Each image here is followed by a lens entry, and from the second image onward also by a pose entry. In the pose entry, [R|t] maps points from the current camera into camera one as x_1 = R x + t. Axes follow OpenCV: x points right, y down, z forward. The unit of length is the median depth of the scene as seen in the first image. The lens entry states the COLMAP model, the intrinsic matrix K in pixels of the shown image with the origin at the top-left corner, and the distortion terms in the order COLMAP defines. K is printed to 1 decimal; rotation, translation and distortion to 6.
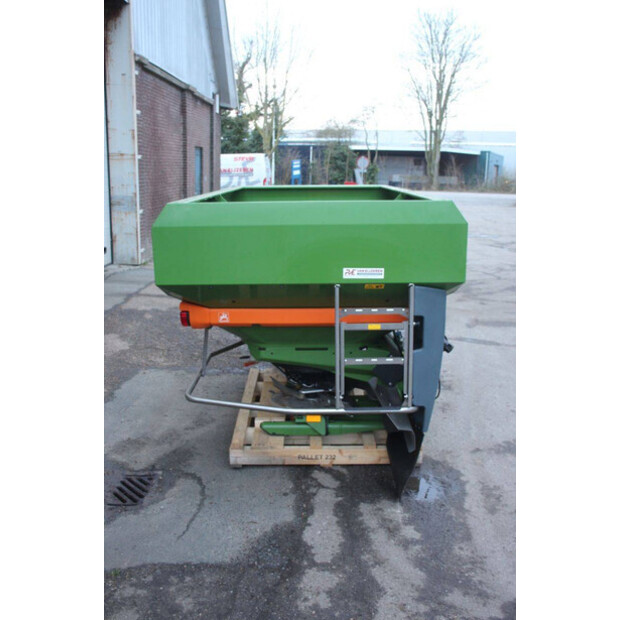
lens RADIAL K [[588.9, 0, 305.7], [0, 588.9, 310.9], [0, 0, 1]] dist [-0.057708, 0.000000]
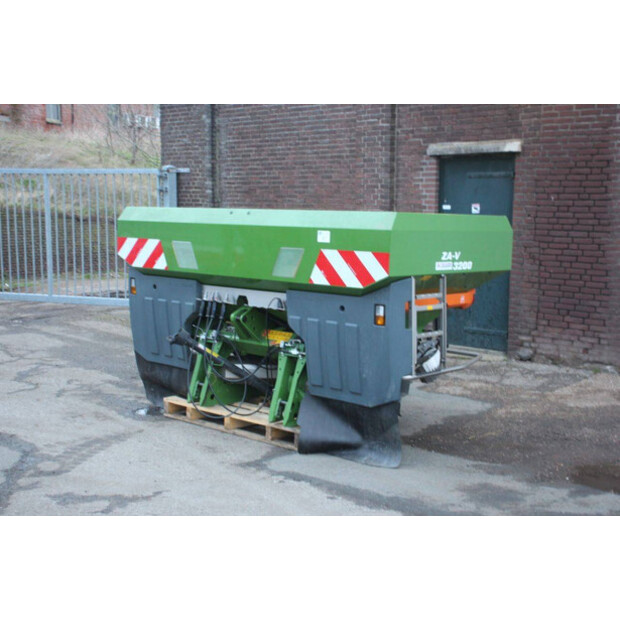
lens RADIAL K [[836.3, 0, 314.8], [0, 836.3, 315.5], [0, 0, 1]] dist [0.077529, 0.000000]
pose [[-0.653359, 0.071794, -0.753636, 1.603991], [-0.198450, 0.944439, 0.262016, -0.581978], [0.730575, 0.320750, -0.602810, 2.704074]]
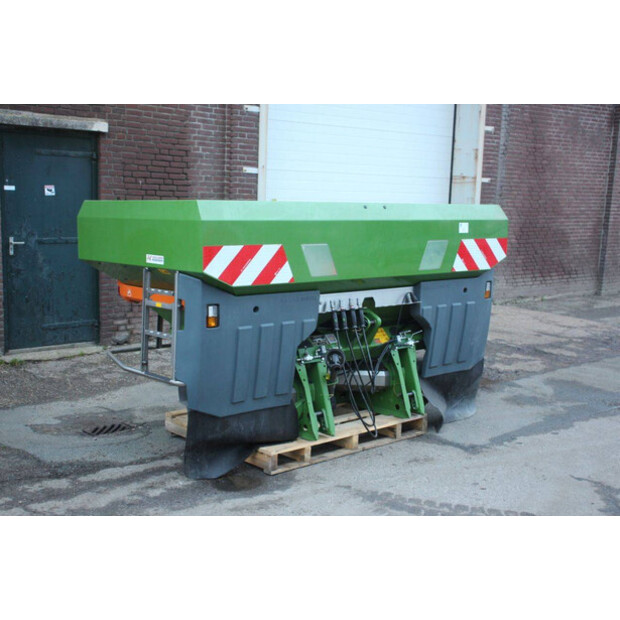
lens RADIAL K [[806.2, 0, 299.2], [0, 806.2, 312.9], [0, 0, 1]] dist [0.059229, 0.000000]
pose [[0.654295, 0.106568, -0.748693, 1.434626], [-0.186470, 0.982188, -0.023157, 0.025999], [0.732889, 0.154760, 0.662512, 0.115127]]
